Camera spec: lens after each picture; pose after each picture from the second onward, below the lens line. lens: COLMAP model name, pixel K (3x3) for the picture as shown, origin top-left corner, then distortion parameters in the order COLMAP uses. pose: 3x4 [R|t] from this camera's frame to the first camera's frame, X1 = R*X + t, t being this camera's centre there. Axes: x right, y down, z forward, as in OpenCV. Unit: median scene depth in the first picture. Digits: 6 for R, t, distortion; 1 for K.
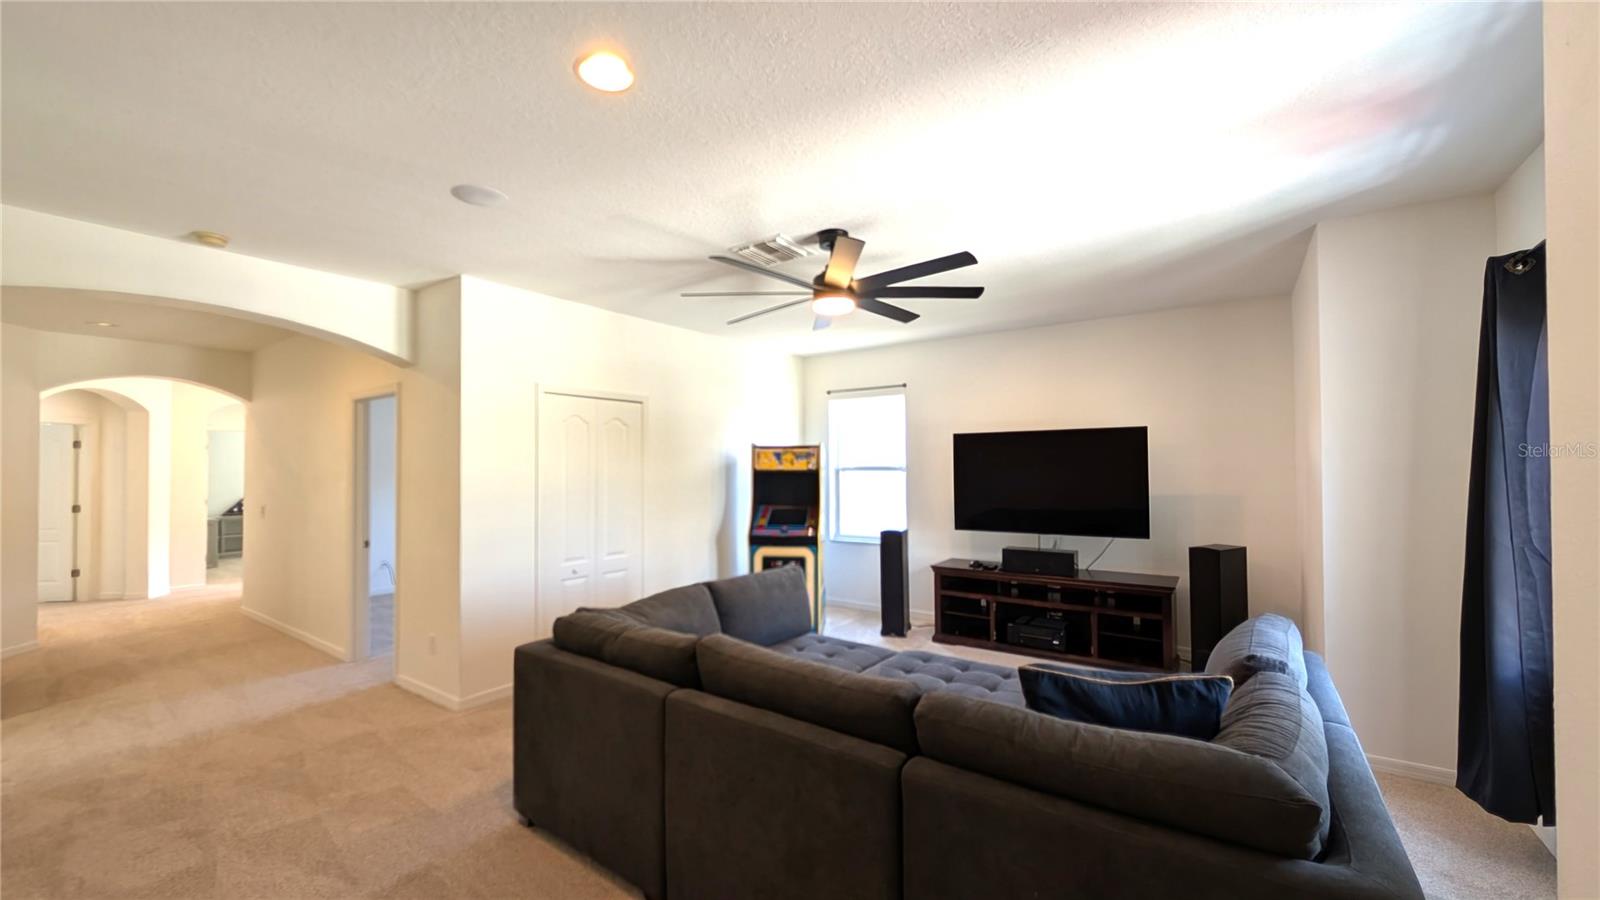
lens RADIAL K [[622.8, 0, 779.6], [0, 622.8, 458.2], [0, 0, 1]] dist [0.000412, 0.000053]
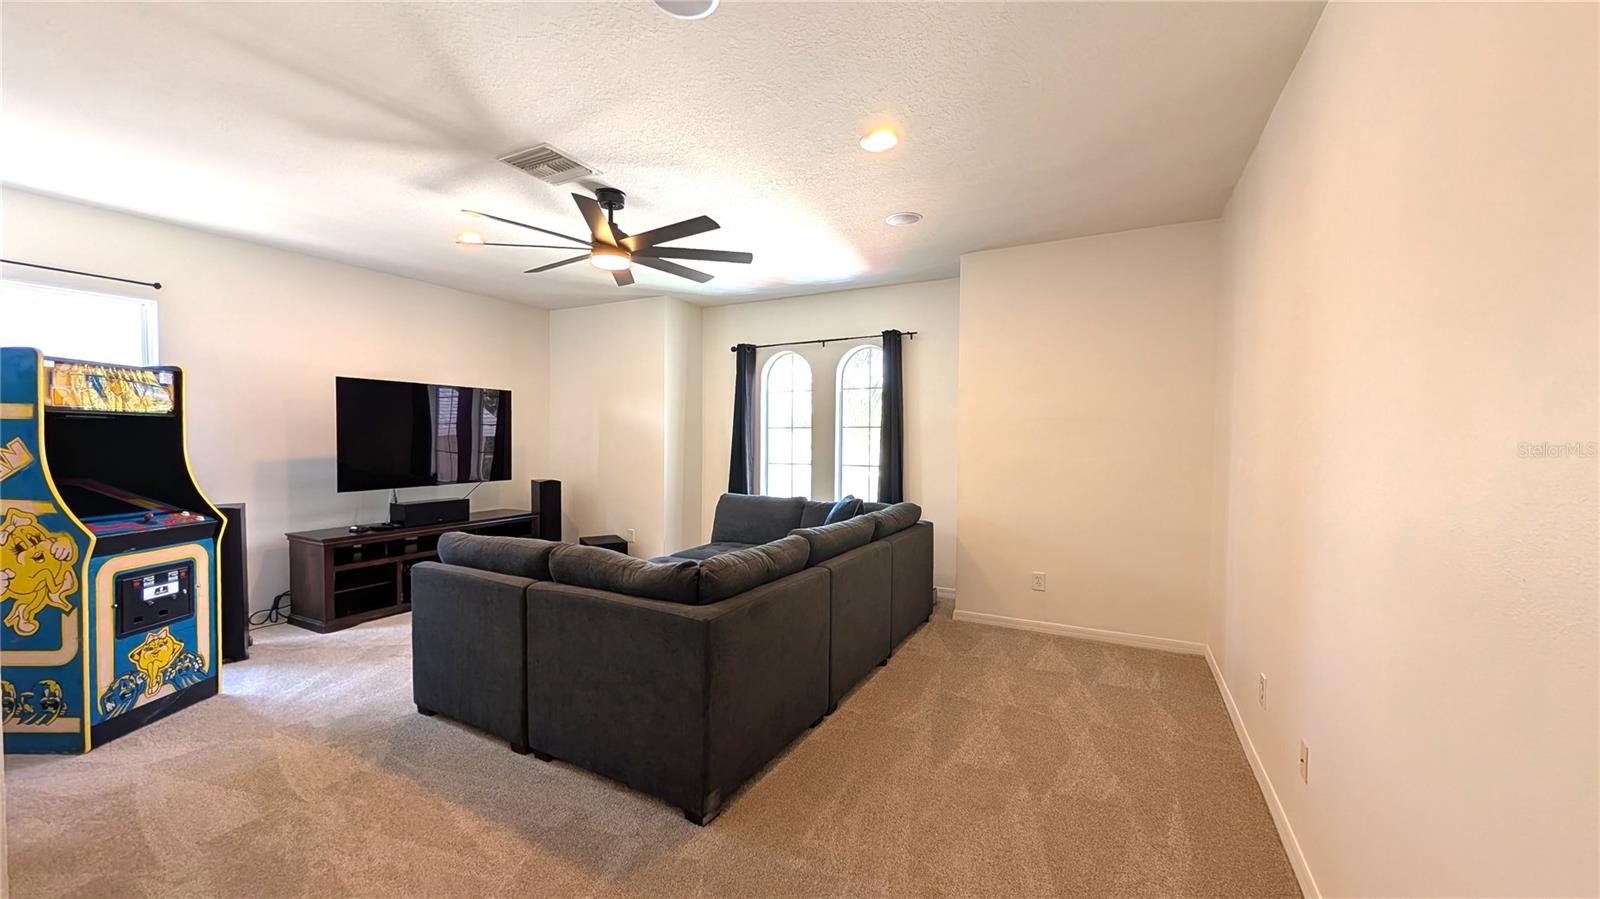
lens RADIAL K [[617.3, 0, 786.5], [0, 617.3, 450.8], [0, 0, 1]] dist [-0.000111, -0.000041]
pose [[-0.157677, -0.015163, 0.987374, -0.638518], [-0.024929, 0.999625, 0.011370, 0.034876], [-0.987176, -0.022822, -0.157996, 0.546021]]
